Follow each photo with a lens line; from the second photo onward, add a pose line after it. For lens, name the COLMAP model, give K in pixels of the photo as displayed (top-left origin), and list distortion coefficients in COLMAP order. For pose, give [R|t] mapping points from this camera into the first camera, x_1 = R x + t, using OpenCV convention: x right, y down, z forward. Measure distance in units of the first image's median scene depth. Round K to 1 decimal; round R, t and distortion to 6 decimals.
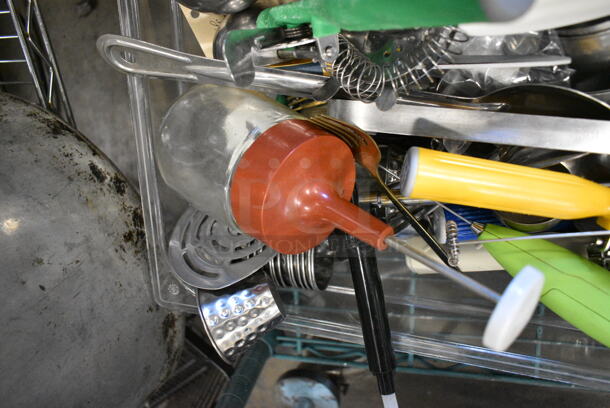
lens RADIAL K [[470.5, 0, 305.0], [0, 470.5, 204.0], [0, 0, 1]] dist [-0.021527, 0.005510]
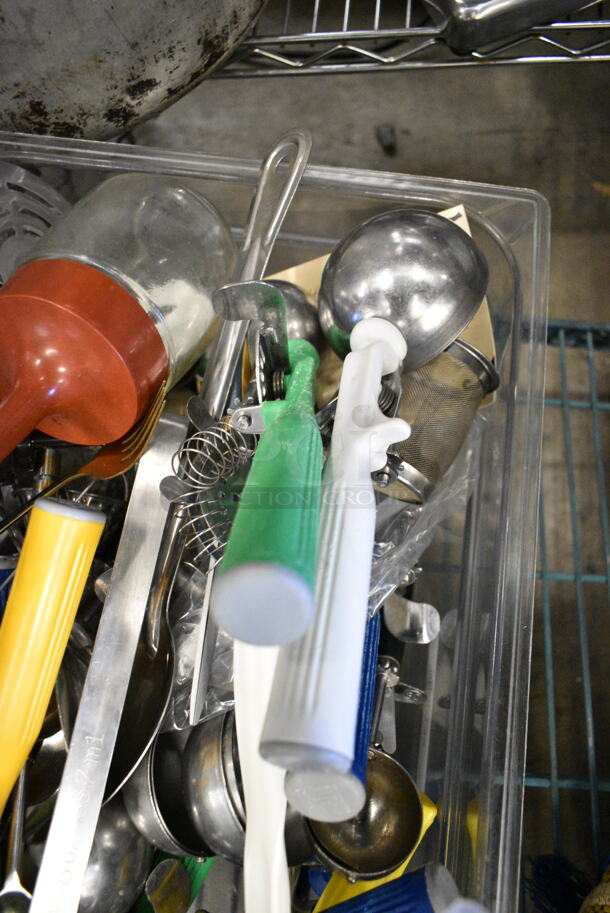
lens RADIAL K [[704.2, 0, 305.0], [0, 704.2, 456.5], [0, 0, 1]] dist [-0.021527, 0.005510]
pose [[-0.126173, 0.991863, 0.016949, 0.058542], [-0.948633, -0.115642, -0.294487, -0.062241], [-0.290131, -0.053235, 0.955505, -0.104869]]
